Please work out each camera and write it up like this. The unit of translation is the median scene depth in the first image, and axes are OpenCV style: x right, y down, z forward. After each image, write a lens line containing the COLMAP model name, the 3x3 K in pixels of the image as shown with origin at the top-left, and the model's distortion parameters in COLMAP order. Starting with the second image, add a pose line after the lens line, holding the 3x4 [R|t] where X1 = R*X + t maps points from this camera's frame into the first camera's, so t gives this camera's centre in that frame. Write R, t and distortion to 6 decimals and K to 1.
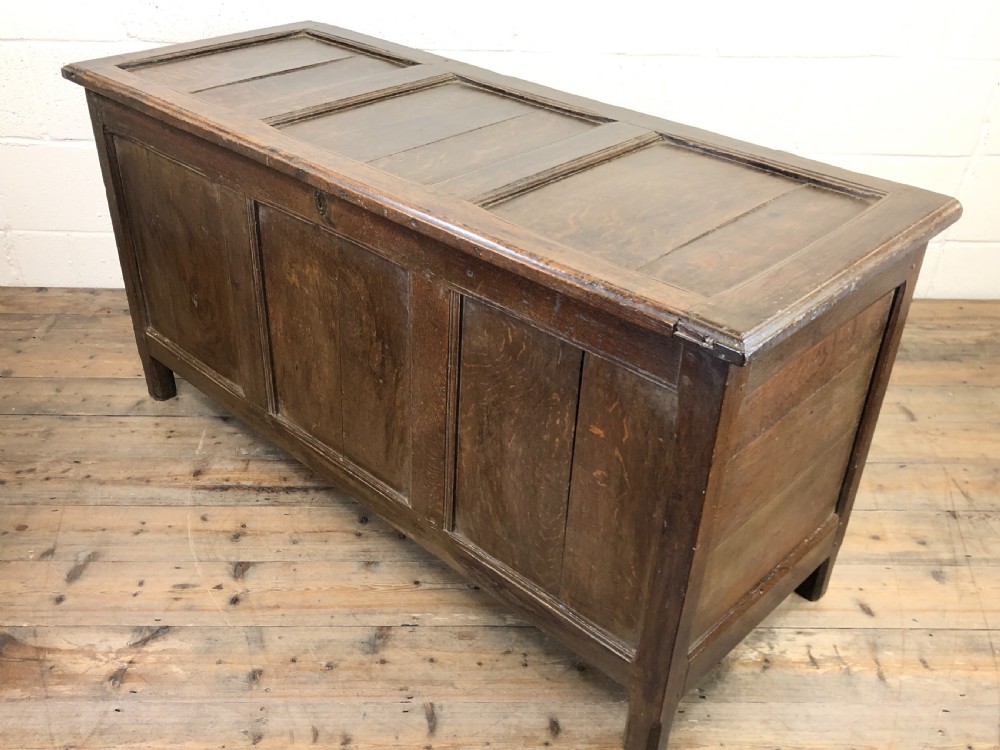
lens RADIAL K [[918.0, 0, 503.7], [0, 918.0, 395.2], [0, 0, 1]] dist [0.155445, -0.336024]
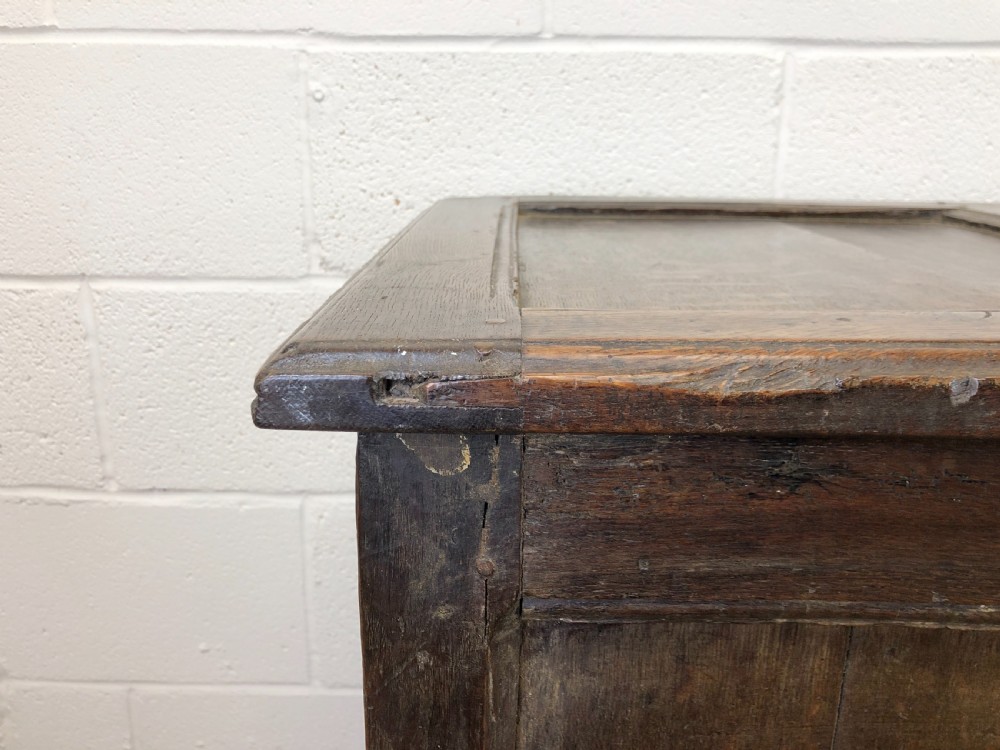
lens RADIAL K [[821.1, 0, 504.0], [0, 821.1, 373.8], [0, 0, 1]] dist [0.013473, 0.007373]
pose [[0.741742, -0.202746, 0.639306, -0.658870], [0.376951, 0.914437, -0.147351, -0.383748], [-0.554731, 0.350284, 0.754702, 1.059634]]
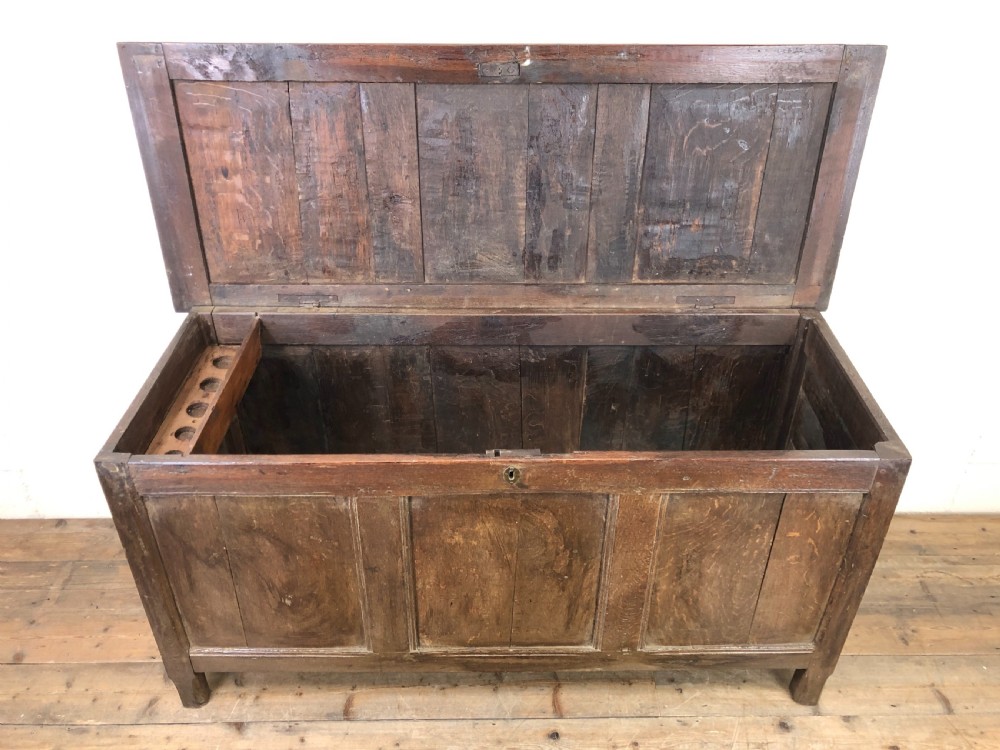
lens RADIAL K [[821.1, 0, 504.0], [0, 821.1, 373.8], [0, 0, 1]] dist [0.013473, 0.007373]
pose [[0.726057, -0.410706, 0.551509, -0.704199], [0.387250, 0.906979, 0.165611, -0.486625], [-0.568225, 0.093329, 0.817564, 0.133020]]
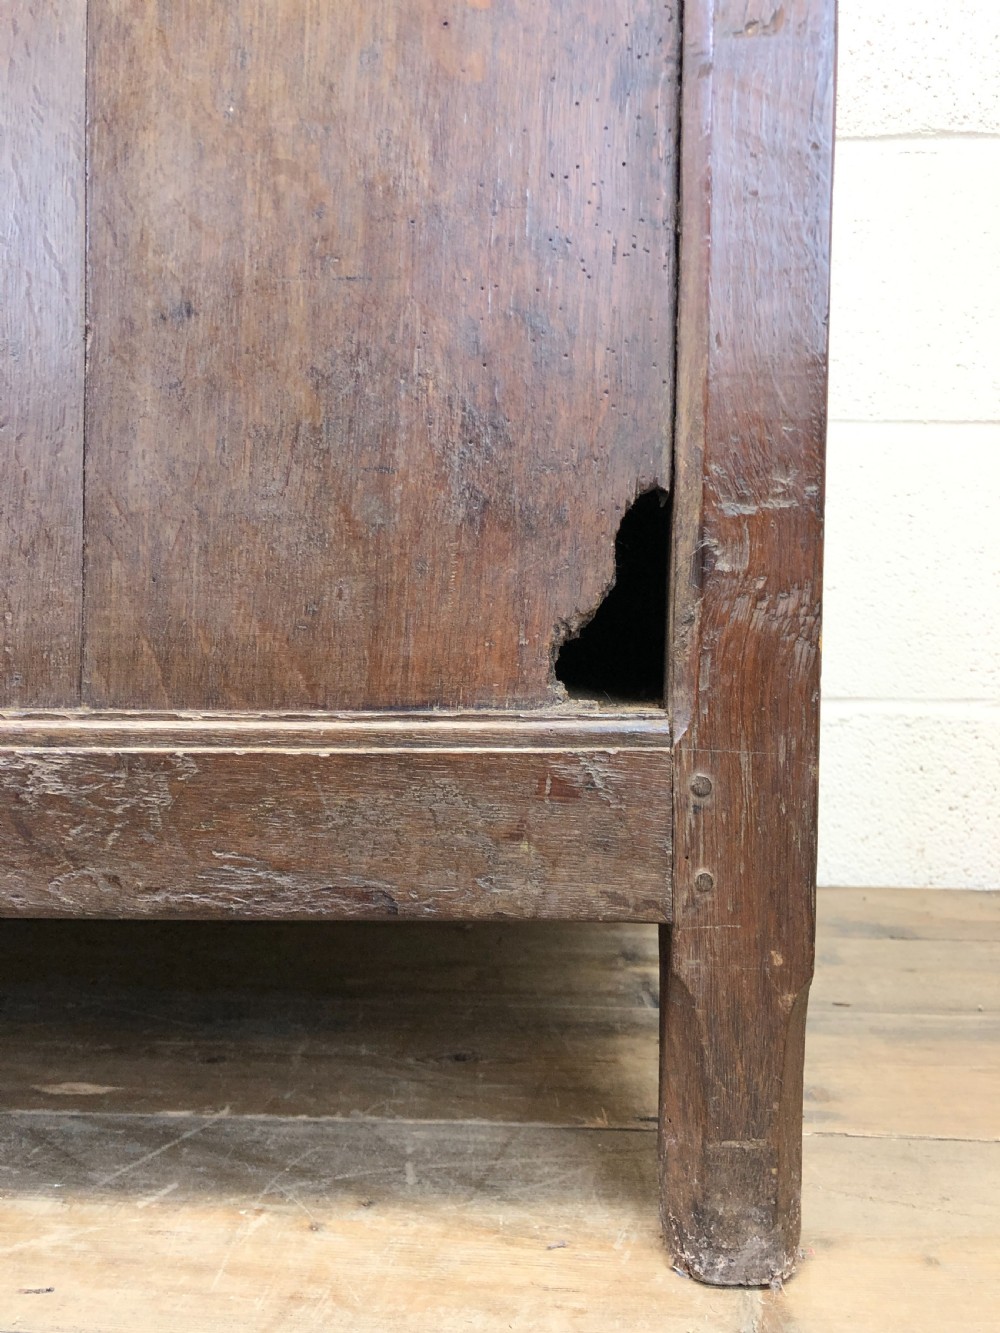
lens RADIAL K [[1094.6, 0, 496.0], [0, 1094.6, 655.4], [0, 0, 1]] dist [0.013473, 0.007373]
pose [[0.764561, -0.044454, 0.643017, -0.063021], [0.365641, 0.851477, -0.375891, 0.323328], [-0.530804, 0.522505, 0.667260, 0.736320]]
